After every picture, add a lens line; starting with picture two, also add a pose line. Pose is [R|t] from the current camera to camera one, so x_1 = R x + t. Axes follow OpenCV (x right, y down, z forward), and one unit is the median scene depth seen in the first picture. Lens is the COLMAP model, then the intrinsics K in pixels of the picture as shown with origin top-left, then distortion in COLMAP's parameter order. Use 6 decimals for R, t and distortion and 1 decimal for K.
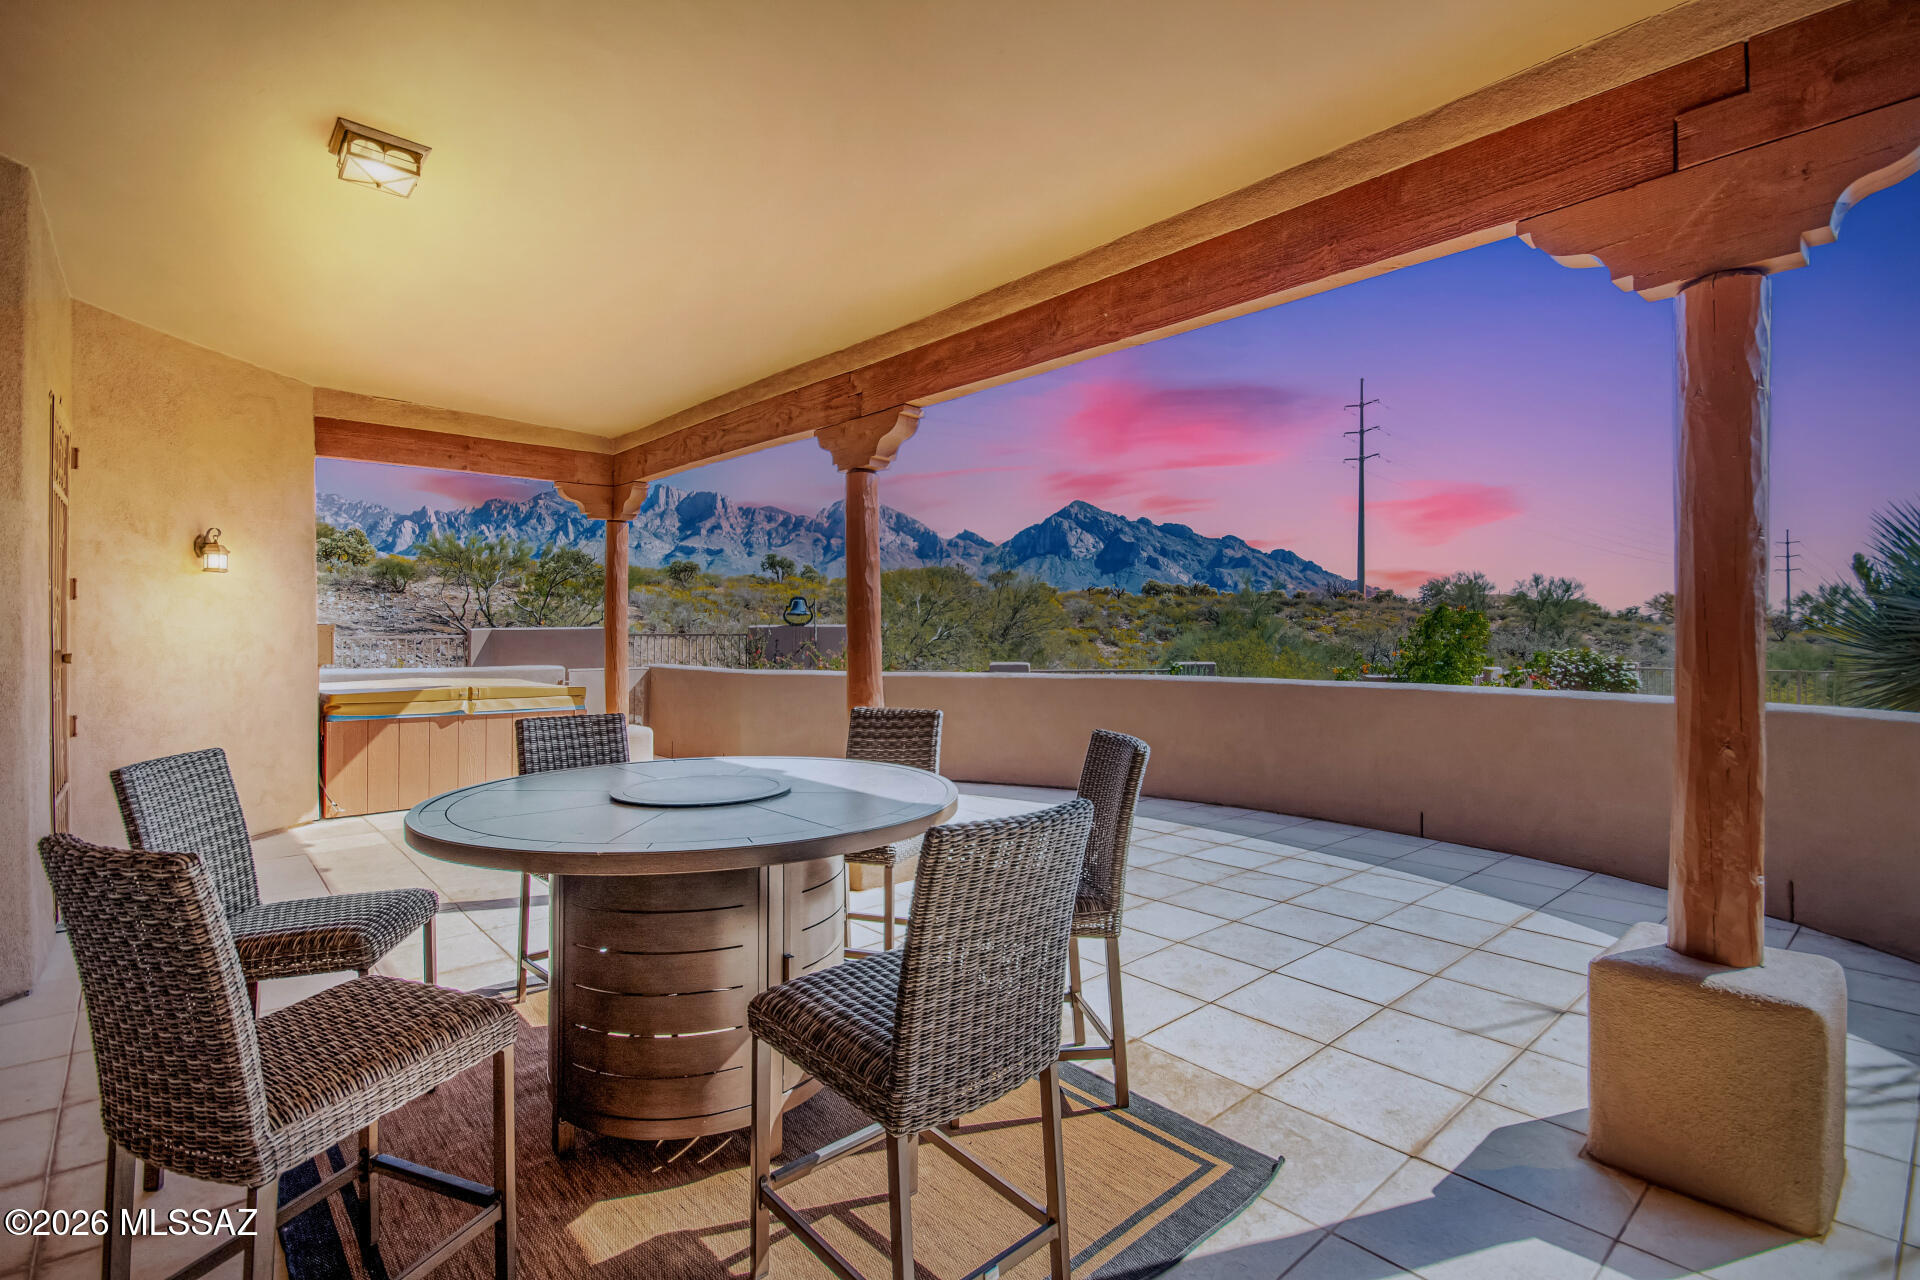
lens RADIAL K [[897.5, 0, 1008.0], [0, 897.5, 632.5], [0, 0, 1]] dist [-0.000123, -0.000822]
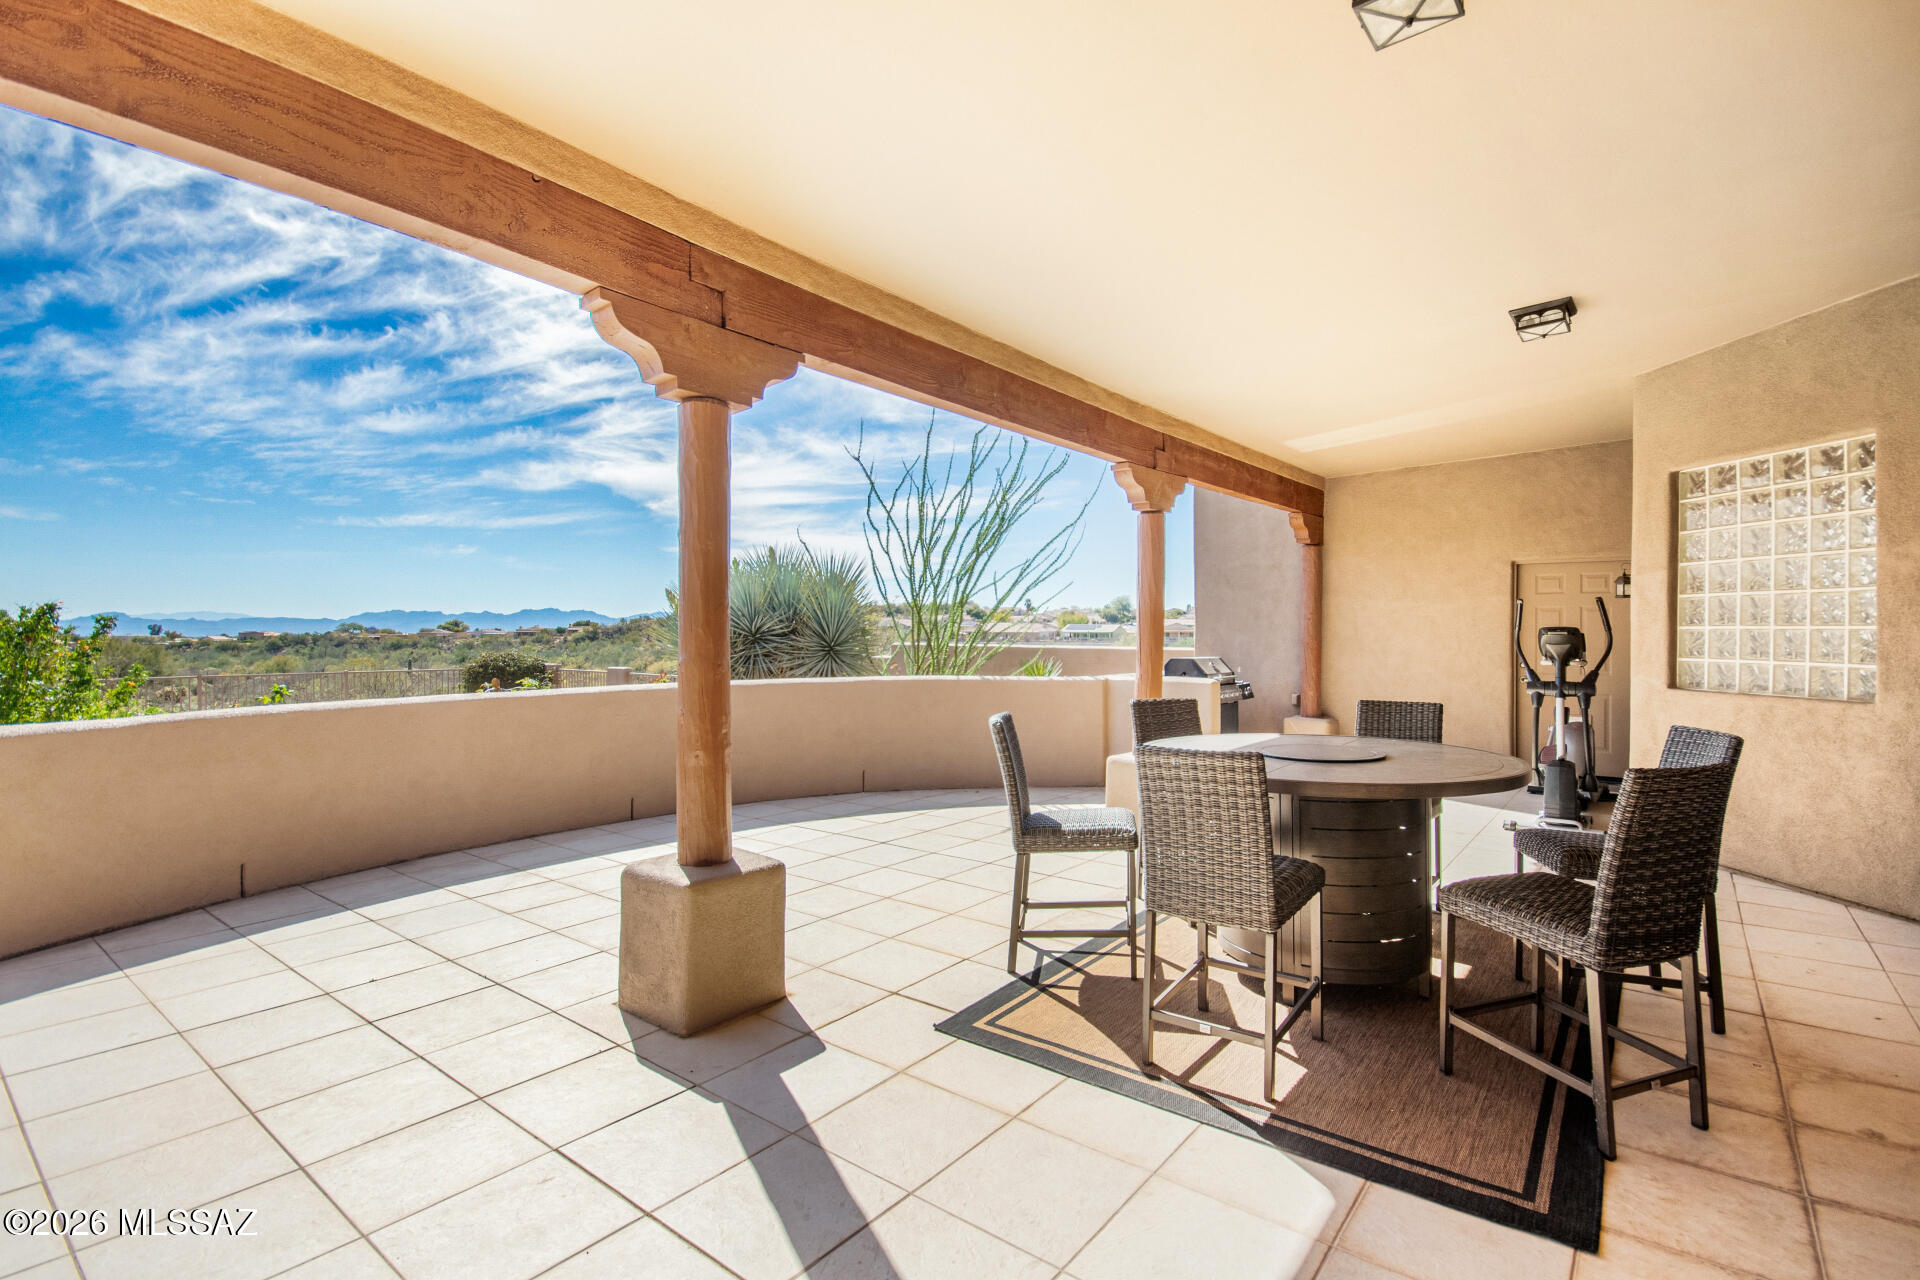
lens RADIAL K [[897.5, 0, 963.0], [0, 897.5, 634.3], [0, 0, 1]] dist [-0.000123, -0.000822]
pose [[-0.148998, 0.004185, 0.988829, -0.897745], [0.008371, 0.999961, -0.002971, -0.004314], [-0.988802, 0.007835, -0.149028, 0.960759]]
